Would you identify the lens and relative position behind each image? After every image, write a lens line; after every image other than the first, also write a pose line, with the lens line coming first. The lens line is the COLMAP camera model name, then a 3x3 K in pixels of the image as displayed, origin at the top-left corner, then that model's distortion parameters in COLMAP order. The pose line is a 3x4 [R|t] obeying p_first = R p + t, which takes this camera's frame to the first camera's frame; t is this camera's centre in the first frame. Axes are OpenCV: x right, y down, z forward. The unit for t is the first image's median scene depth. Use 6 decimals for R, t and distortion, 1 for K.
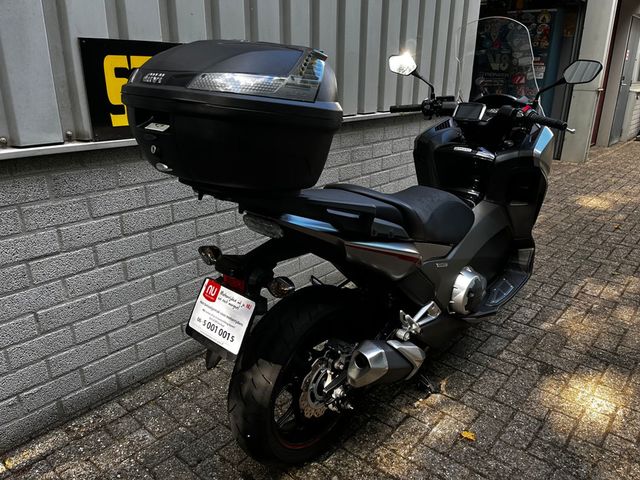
lens RADIAL K [[487.6, 0, 326.6], [0, 487.6, 240.8], [0, 0, 1]] dist [0.020370, -0.011022]
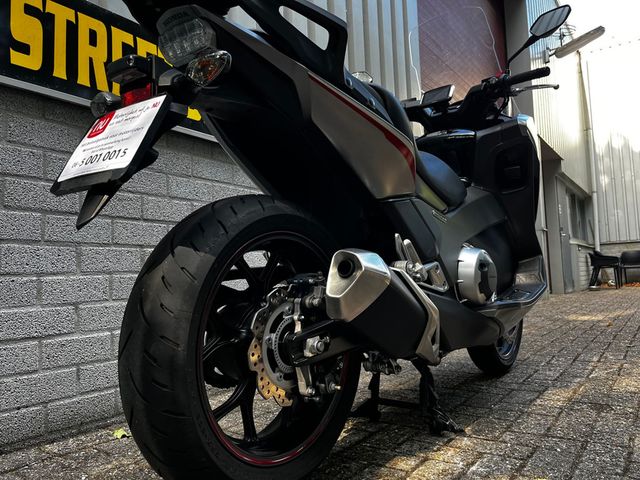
lens RADIAL K [[485.5, 0, 320.0], [0, 485.5, 240.0], [0, 0, 1]] dist [0.069180, -0.103244]
pose [[0.995527, -0.047567, 0.081624, -0.009660], [0.076676, 0.911559, -0.403957, 0.367954], [-0.055190, 0.408408, 0.911129, 0.335960]]
